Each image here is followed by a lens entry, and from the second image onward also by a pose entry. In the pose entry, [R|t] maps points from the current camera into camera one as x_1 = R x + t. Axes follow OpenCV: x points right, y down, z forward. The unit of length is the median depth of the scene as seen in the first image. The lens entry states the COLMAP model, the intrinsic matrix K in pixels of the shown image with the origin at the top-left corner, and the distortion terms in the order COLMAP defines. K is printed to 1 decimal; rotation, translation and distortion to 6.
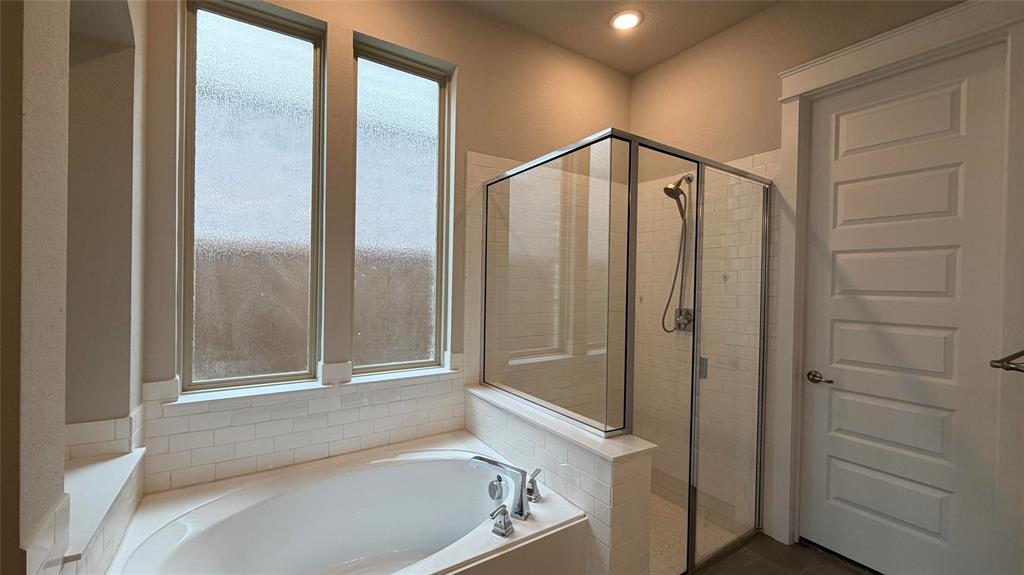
lens RADIAL K [[404.7, 0, 516.2], [0, 404.7, 288.1], [0, 0, 1]] dist [-0.002535, -0.000156]
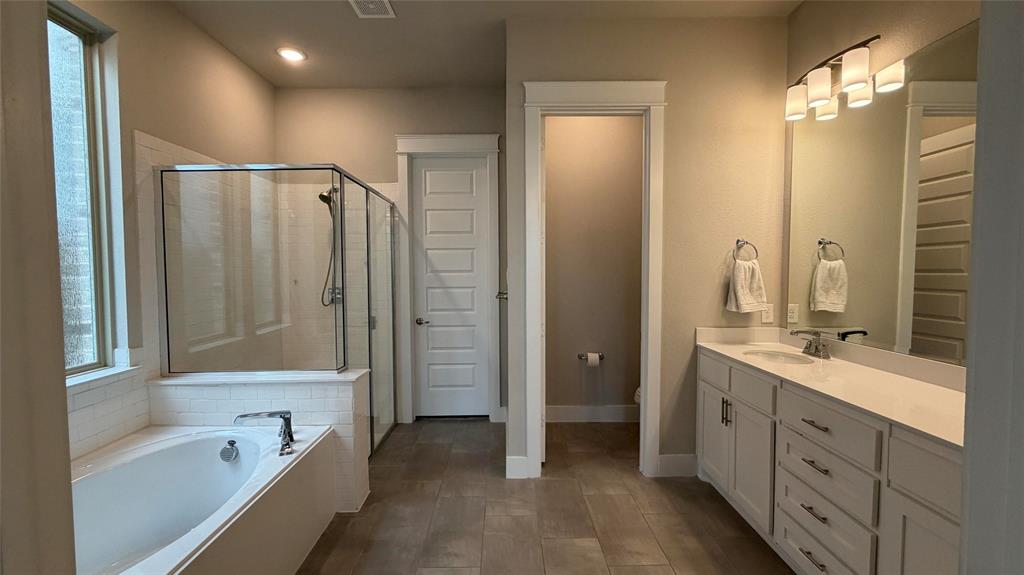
lens RADIAL K [[404.7, 0, 512.2], [0, 404.7, 286.7], [0, 0, 1]] dist [-0.002535, -0.000156]
pose [[0.528706, -0.057426, 0.846860, -0.491288], [0.025568, 0.998333, 0.051736, -0.006083], [-0.848420, -0.005701, 0.529293, -0.237285]]
